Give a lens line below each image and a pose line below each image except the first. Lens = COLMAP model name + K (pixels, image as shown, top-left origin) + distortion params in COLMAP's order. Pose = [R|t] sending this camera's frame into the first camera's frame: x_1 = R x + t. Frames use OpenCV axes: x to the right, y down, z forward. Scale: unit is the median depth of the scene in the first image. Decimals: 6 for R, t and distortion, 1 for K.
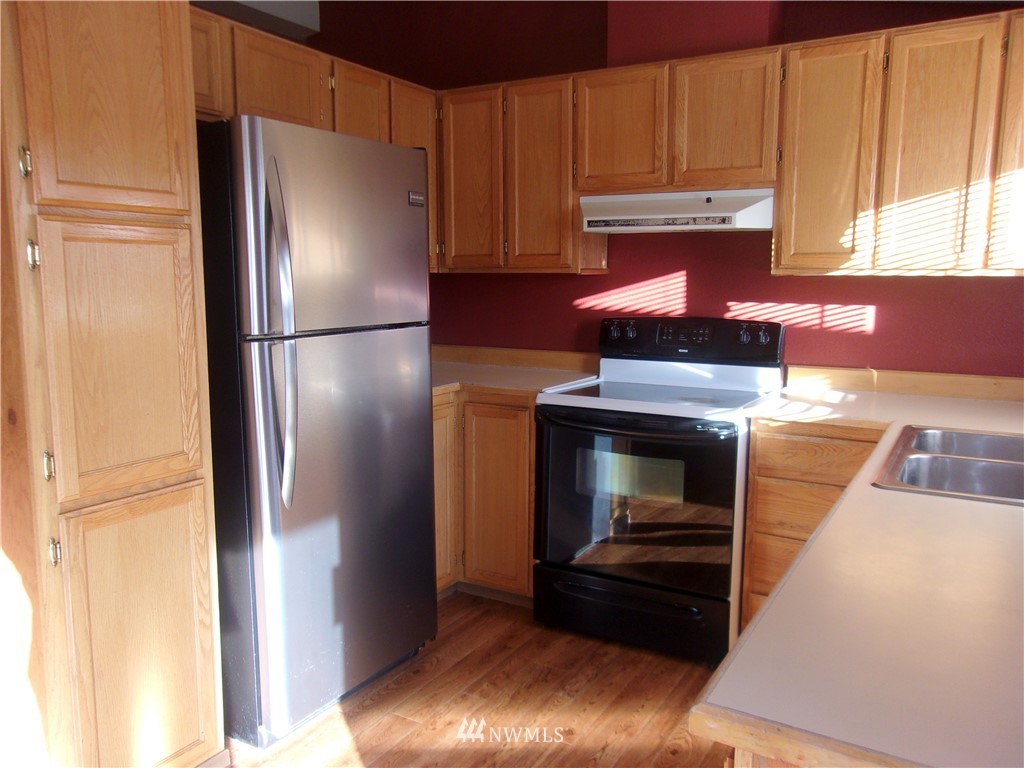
lens RADIAL K [[824.8, 0, 511.6], [0, 824.8, 373.7], [0, 0, 1]] dist [0.021721, 0.042777]
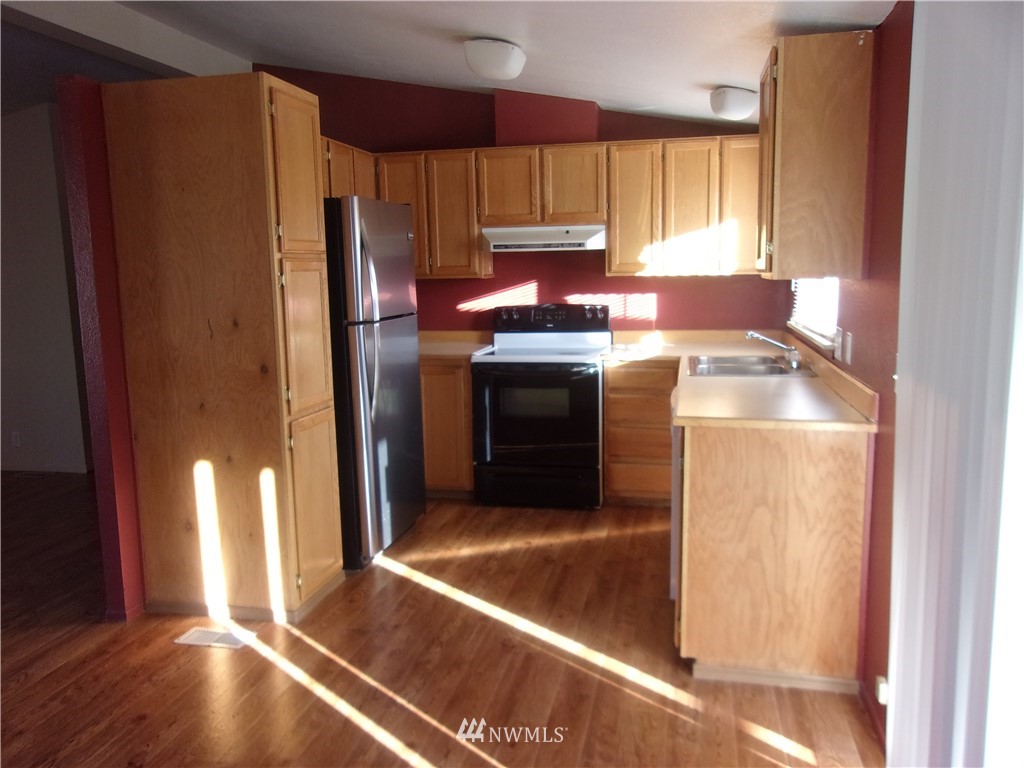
lens RADIAL K [[824.8, 0, 513.9], [0, 824.8, 381.8], [0, 0, 1]] dist [0.021721, 0.042777]
pose [[0.948800, -0.065368, 0.309039, -0.387315], [0.061159, 0.997856, 0.023299, 0.042185], [-0.309900, -0.003206, 0.950764, -0.524373]]
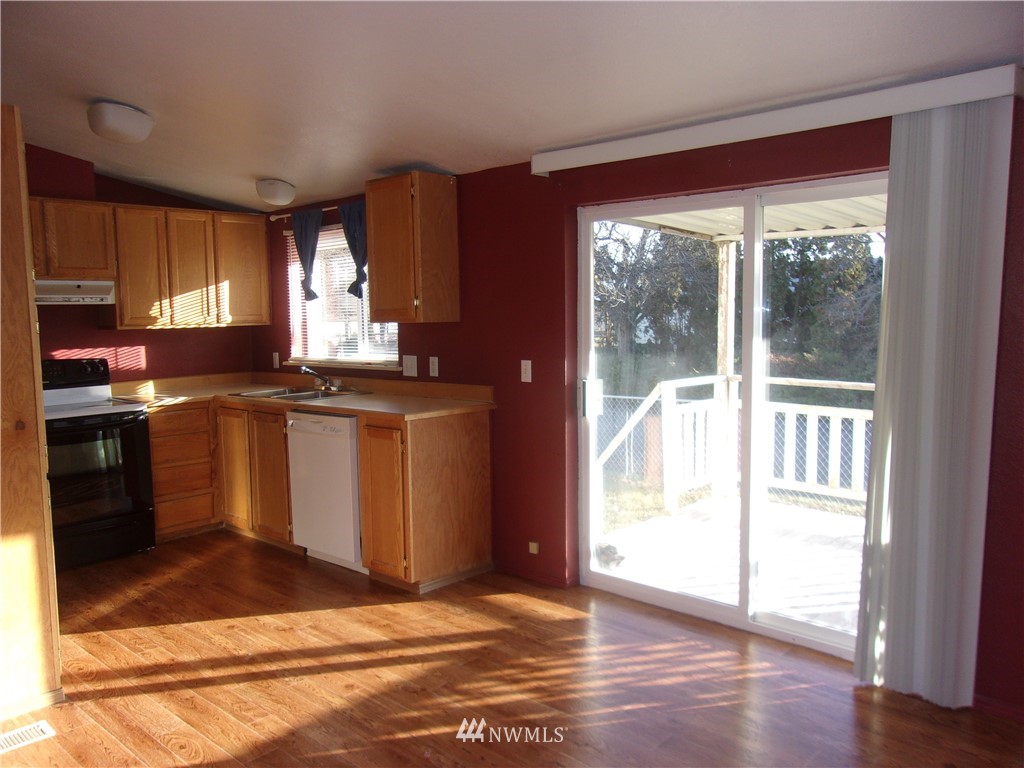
lens RADIAL K [[824.8, 0, 506.8], [0, 824.8, 389.9], [0, 0, 1]] dist [0.021721, 0.042777]
pose [[0.230553, -0.102497, 0.967646, -1.188087], [0.149852, 0.986314, 0.068771, 0.007846], [-0.961452, 0.129148, 0.242757, -0.197471]]
